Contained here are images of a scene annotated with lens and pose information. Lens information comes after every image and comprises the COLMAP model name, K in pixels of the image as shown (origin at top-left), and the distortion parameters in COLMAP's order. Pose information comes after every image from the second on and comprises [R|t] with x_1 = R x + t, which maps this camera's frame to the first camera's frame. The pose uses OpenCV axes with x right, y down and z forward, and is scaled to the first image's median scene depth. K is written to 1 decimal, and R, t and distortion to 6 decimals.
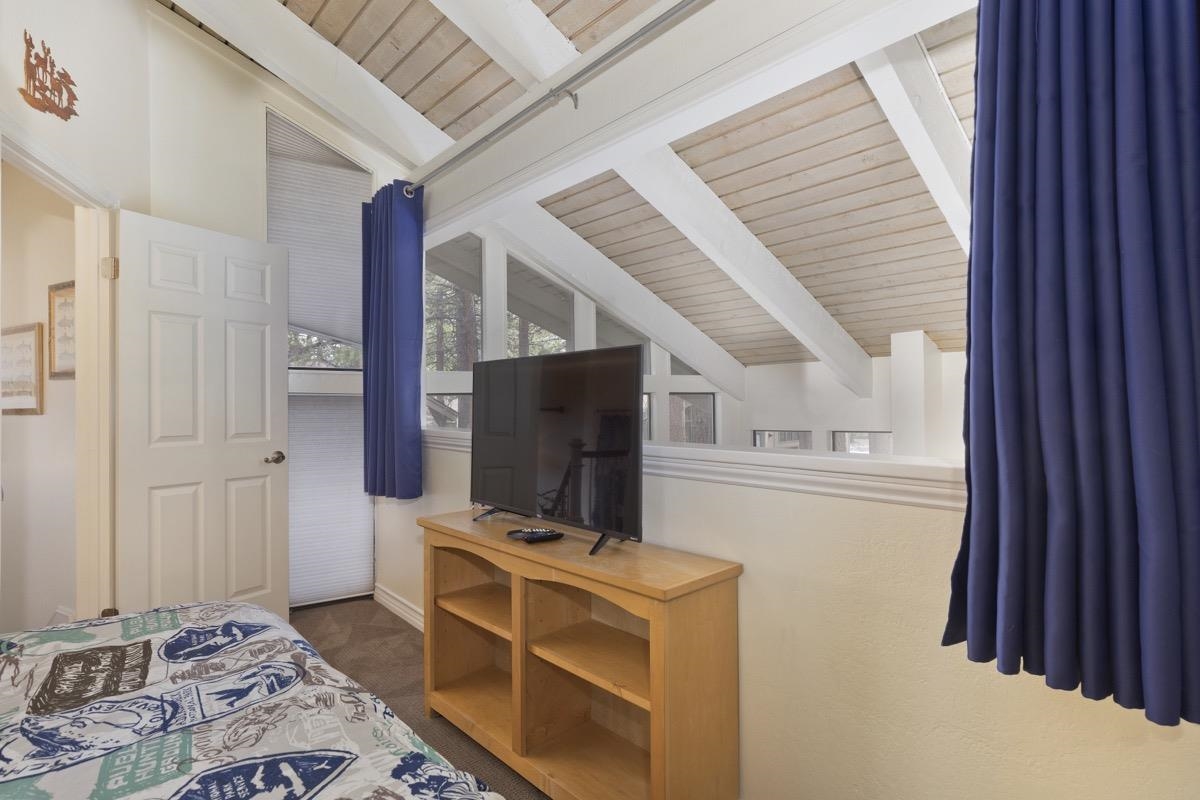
lens RADIAL K [[602.3, 0, 603.5], [0, 602.3, 411.3], [0, 0, 1]] dist [0.000148, 0.000452]
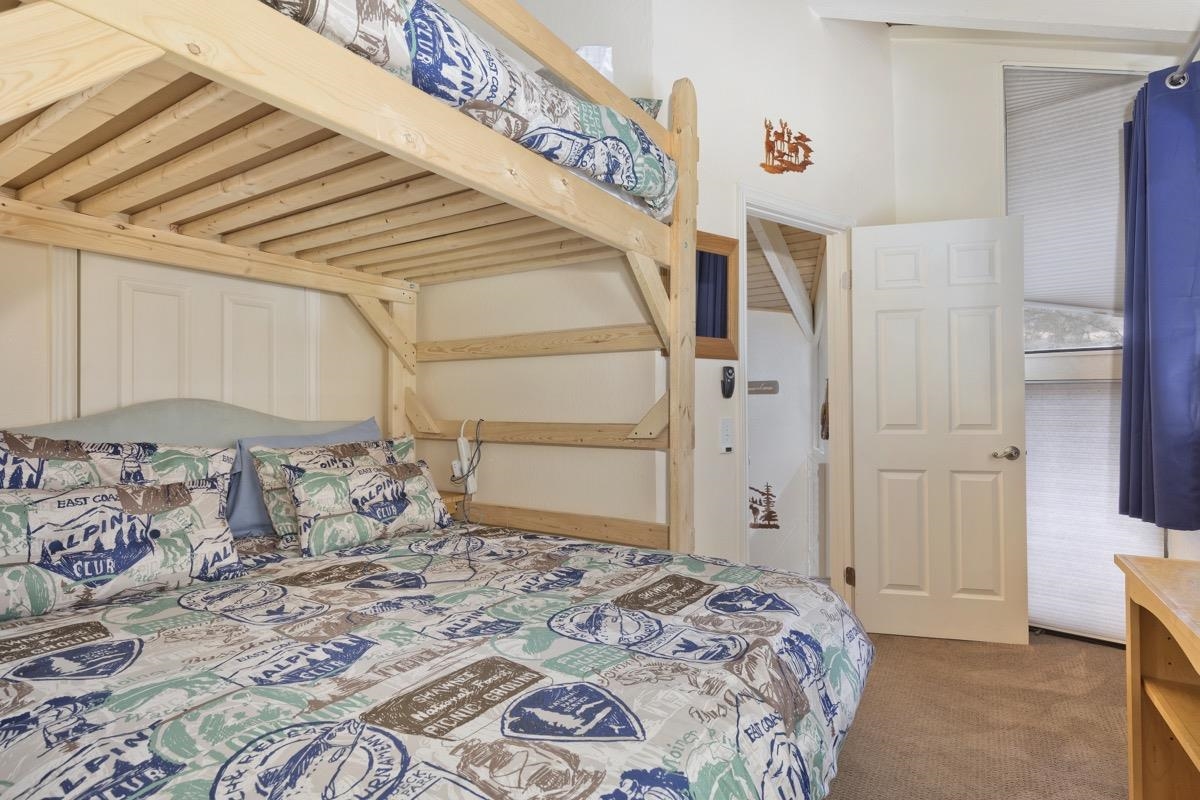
lens RADIAL K [[602.3, 0, 612.7], [0, 602.3, 397.2], [0, 0, 1]] dist [0.000148, 0.000452]
pose [[0.275292, -0.005875, -0.961343, 0.368400], [-0.004912, 0.999960, -0.007518, 0.007238], [0.961348, 0.006792, 0.275252, 0.456497]]
